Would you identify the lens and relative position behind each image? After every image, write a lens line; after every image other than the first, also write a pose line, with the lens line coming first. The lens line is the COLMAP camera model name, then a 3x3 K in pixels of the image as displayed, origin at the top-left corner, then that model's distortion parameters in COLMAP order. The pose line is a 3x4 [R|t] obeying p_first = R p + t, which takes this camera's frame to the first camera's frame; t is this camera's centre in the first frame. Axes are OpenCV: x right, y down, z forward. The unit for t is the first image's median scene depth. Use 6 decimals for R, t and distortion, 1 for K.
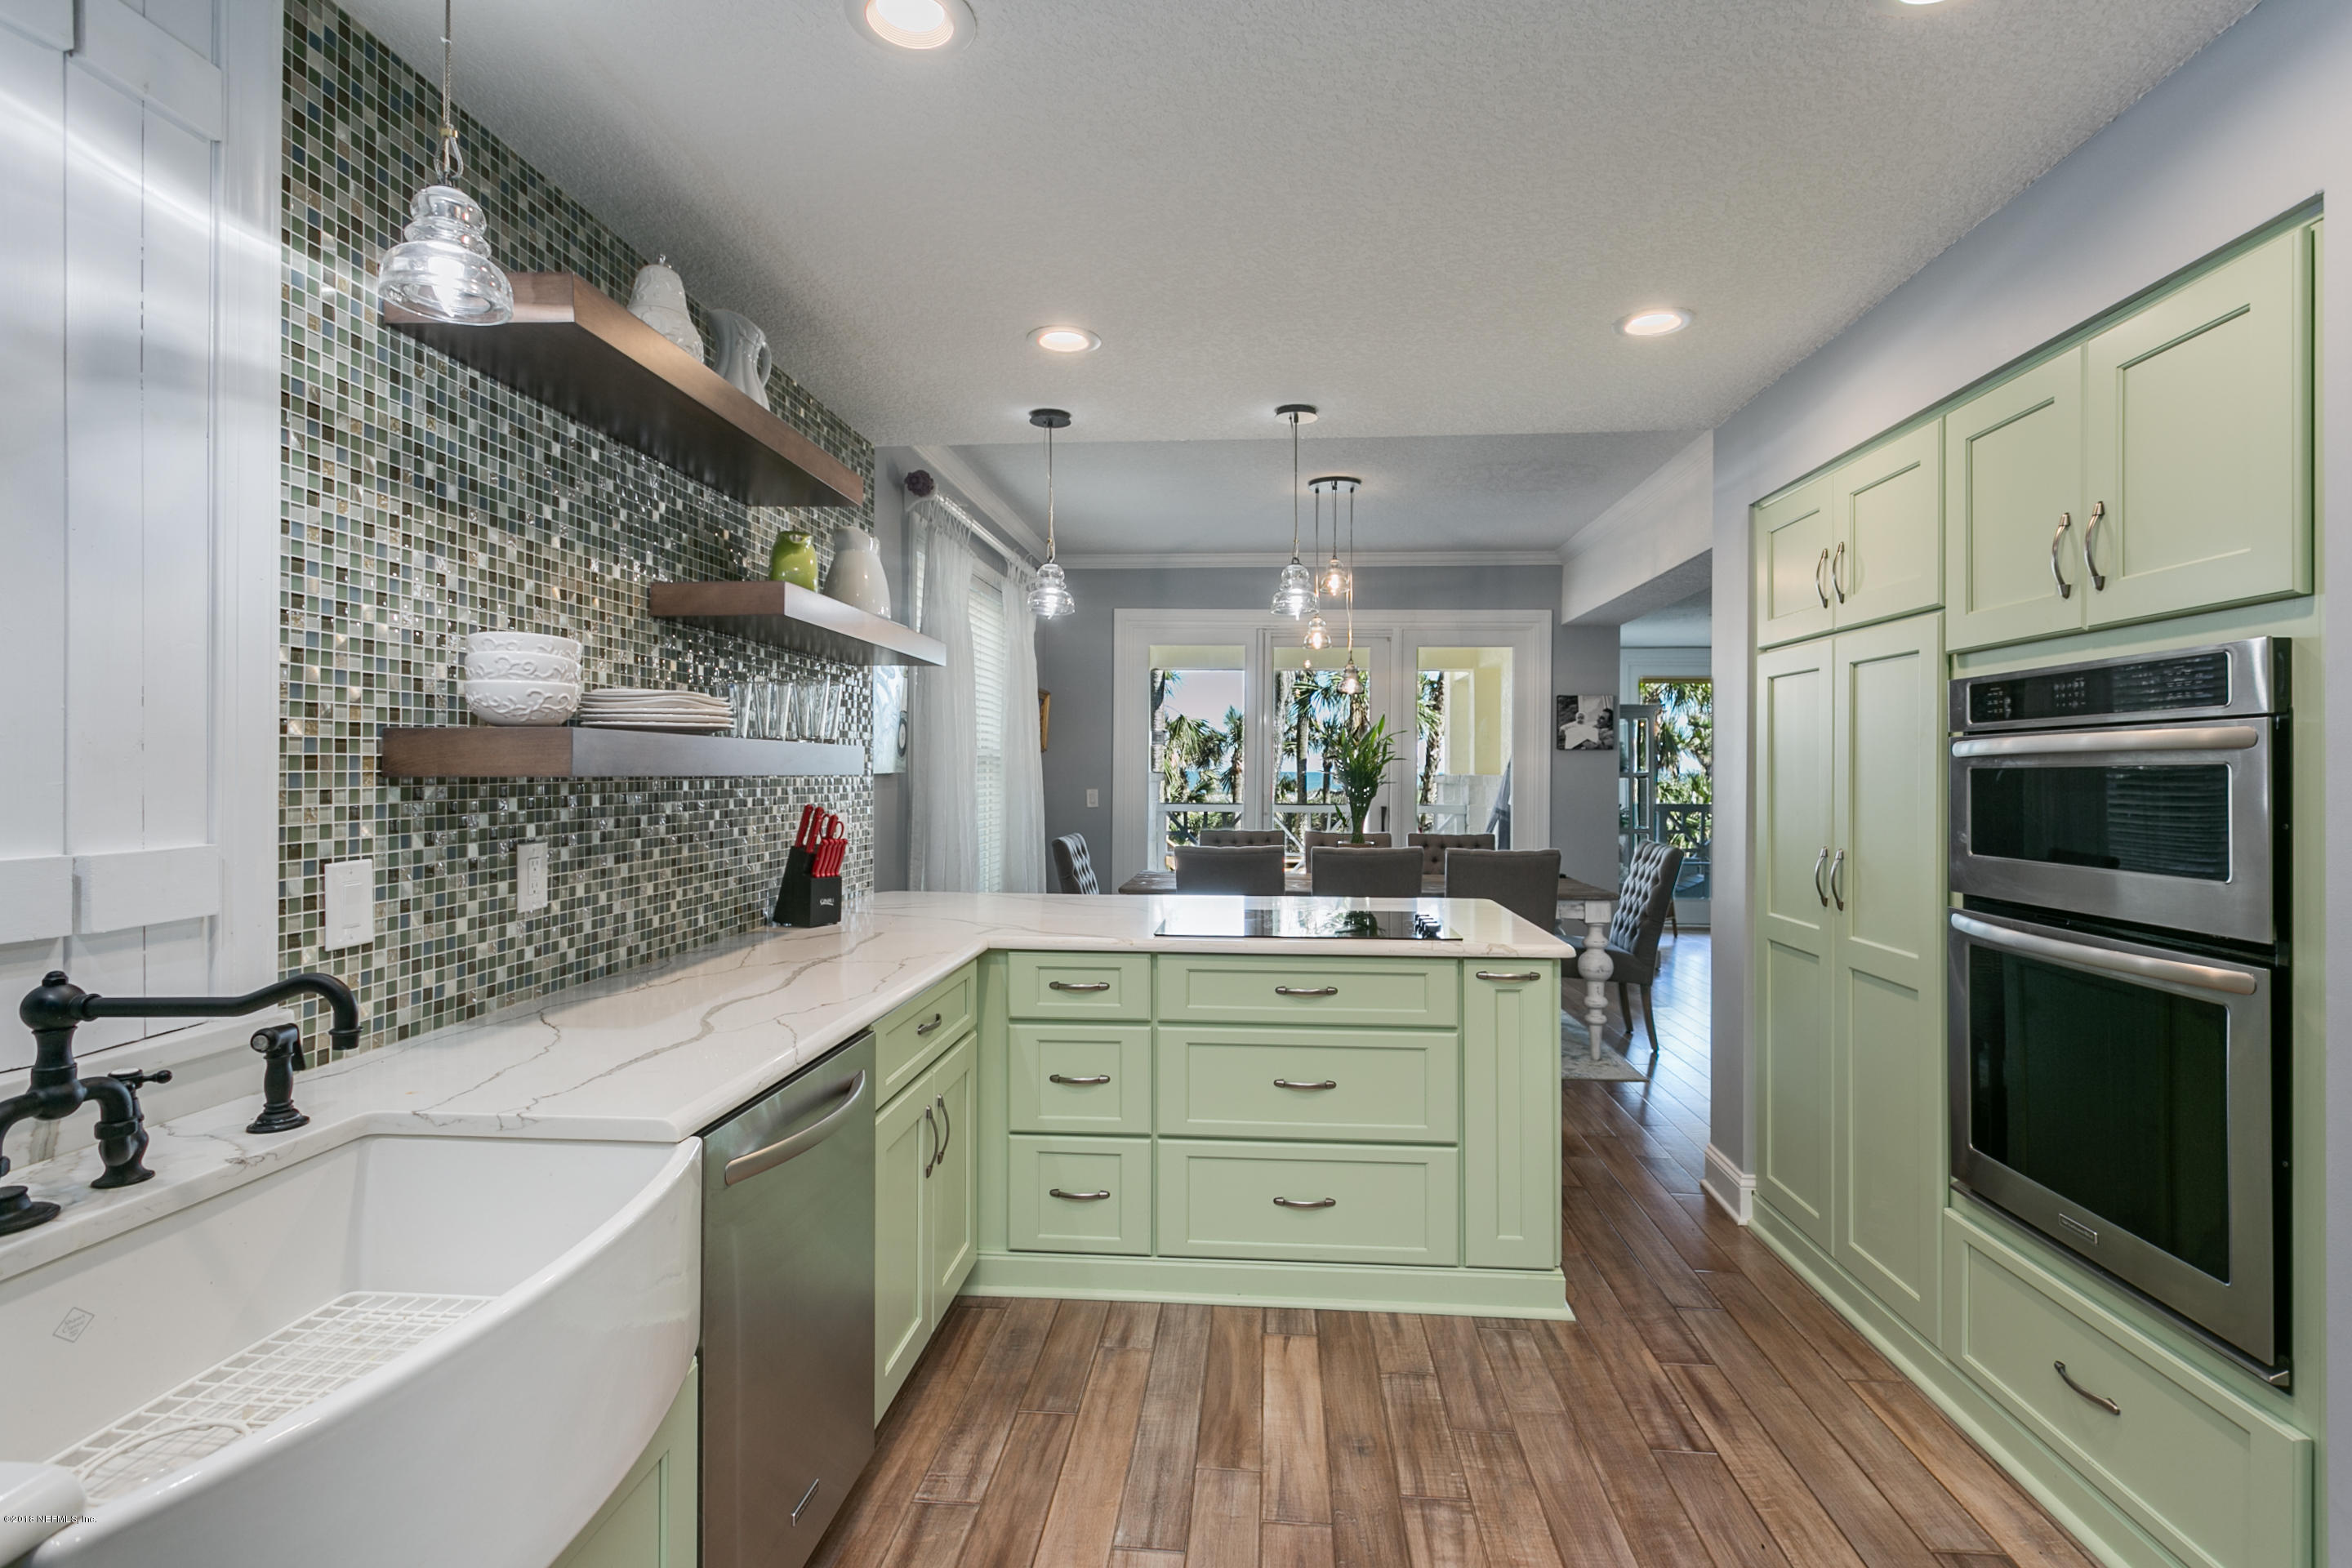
lens RADIAL K [[1115.4, 0, 1173.8], [0, 1115.4, 762.5], [0, 0, 1]] dist [-0.000169, 0.000320]
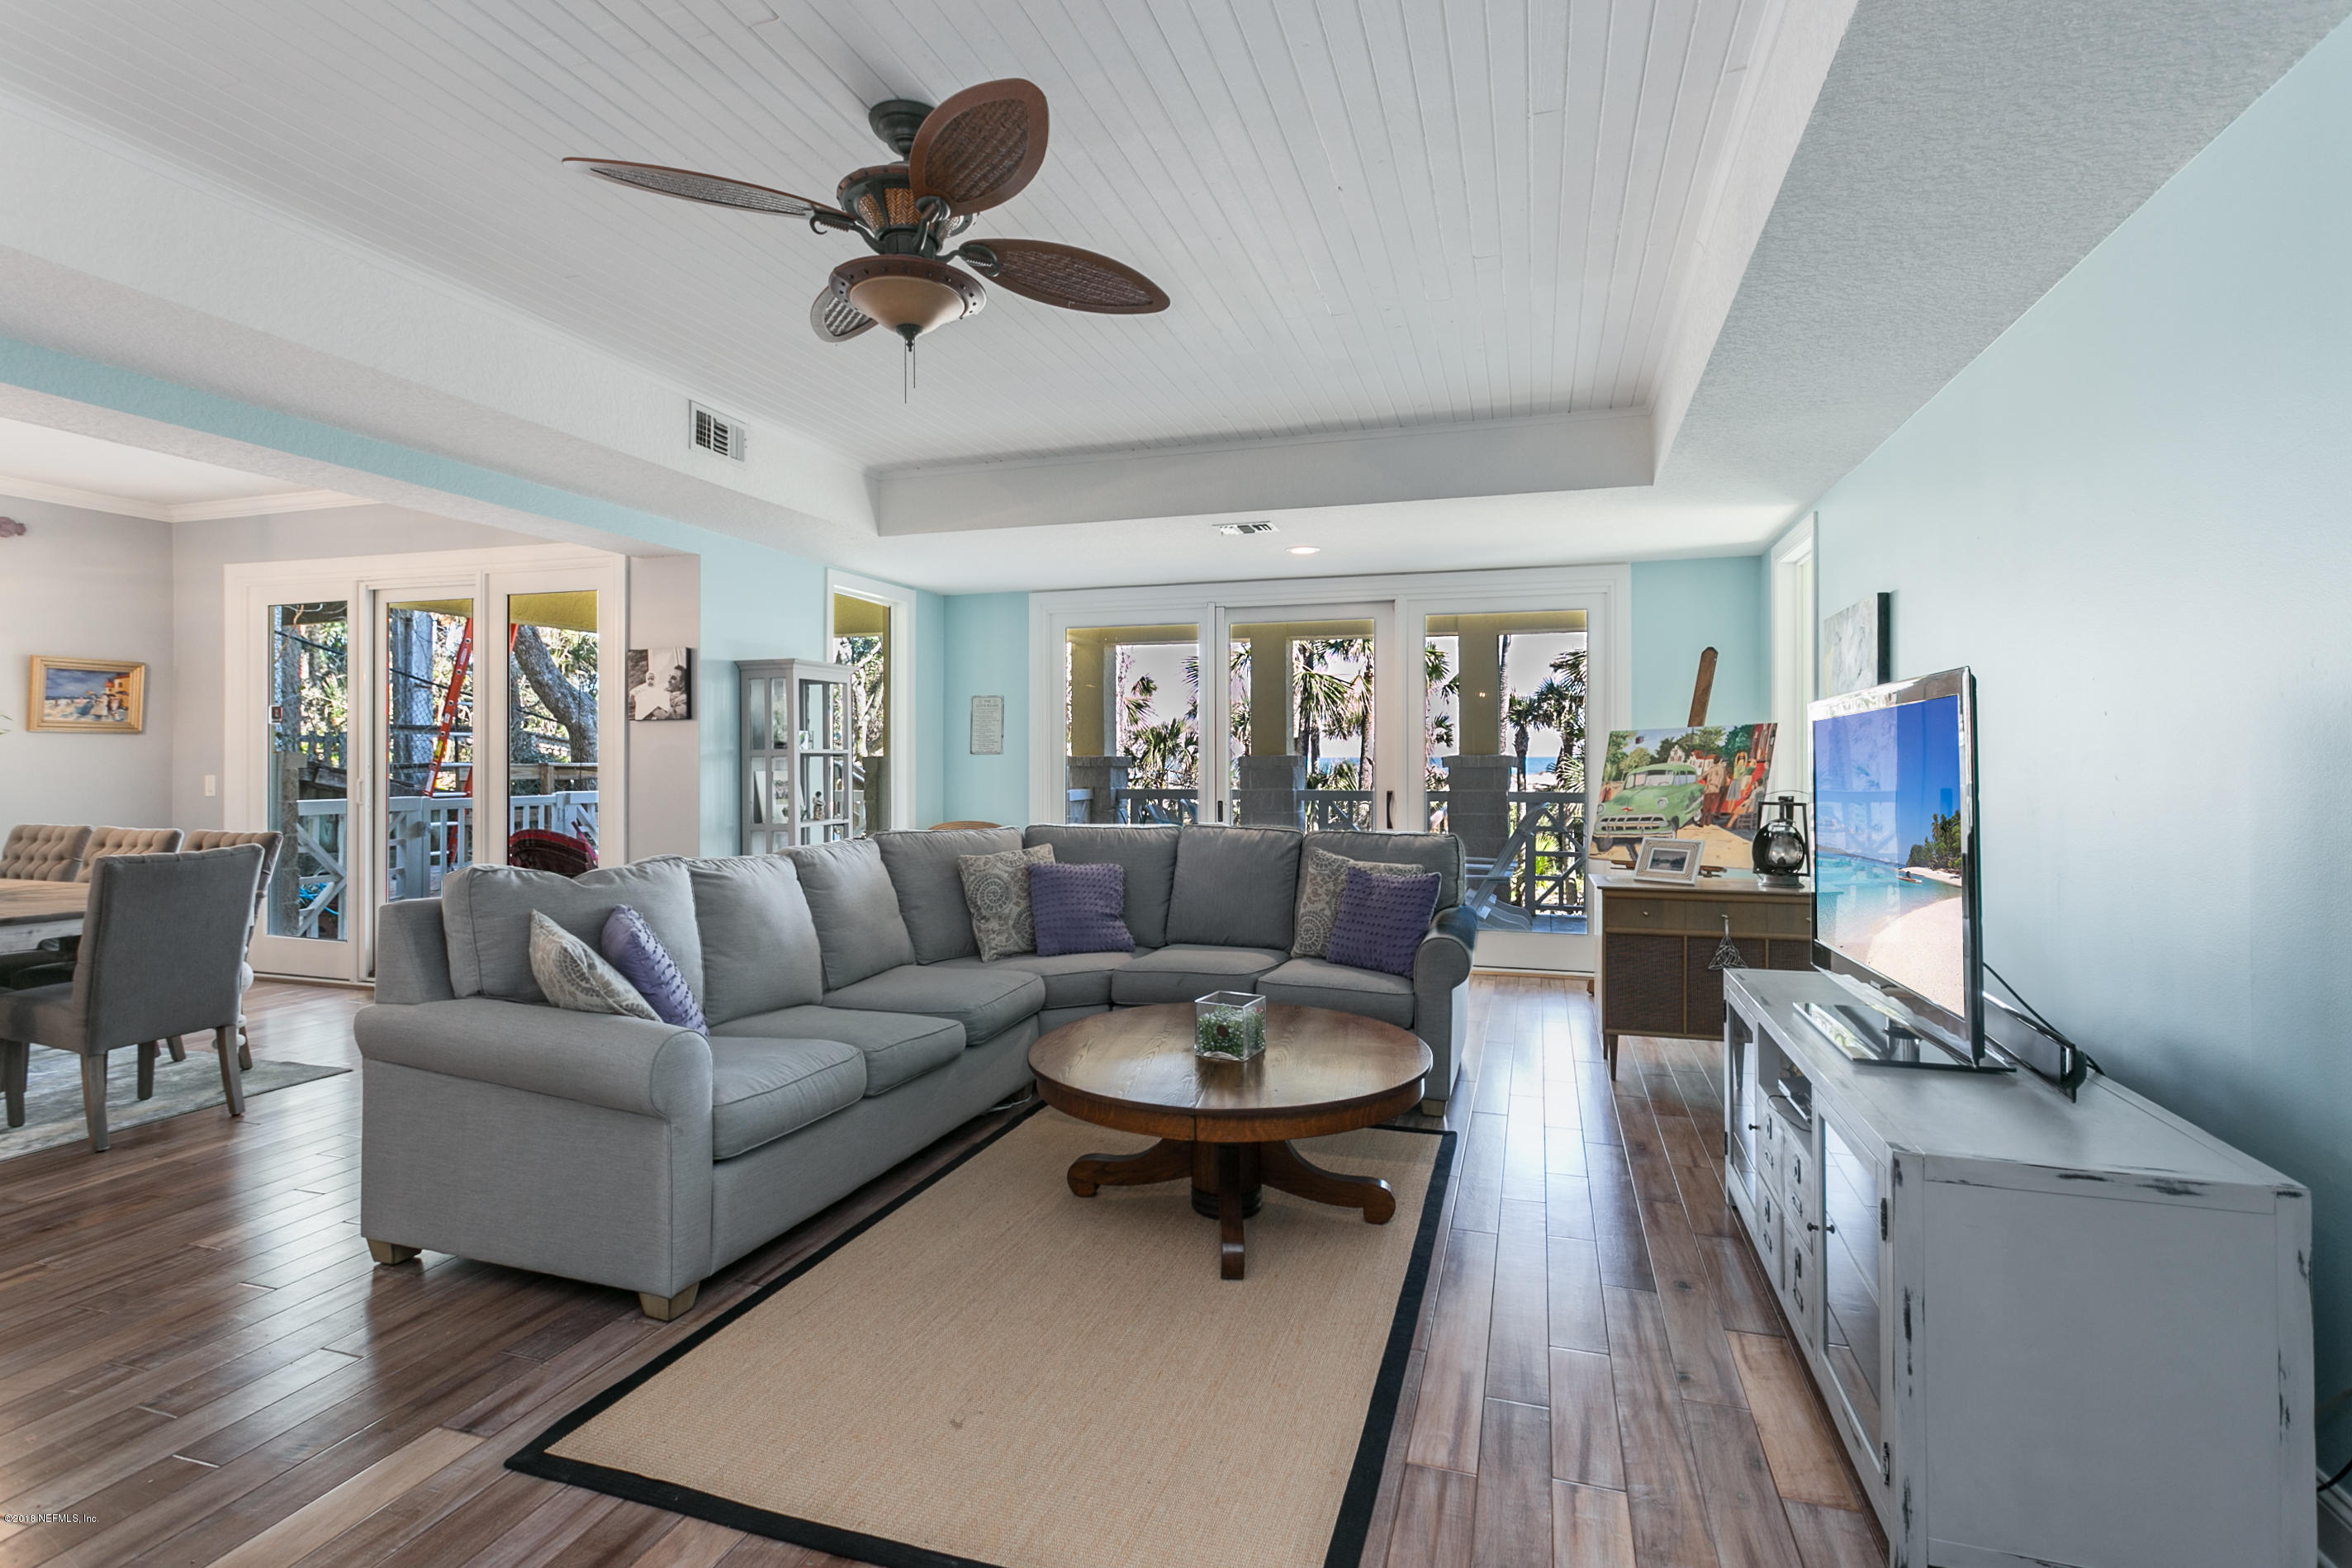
lens RADIAL K [[1122.9, 0, 1184.1], [0, 1122.9, 734.4], [0, 0, 1]] dist [0.002364, 0.000501]
pose [[0.976231, -0.012733, -0.216360, 3.527534], [0.009699, 0.999839, -0.015078, 0.052571], [0.216517, 0.012621, 0.976197, 1.305792]]
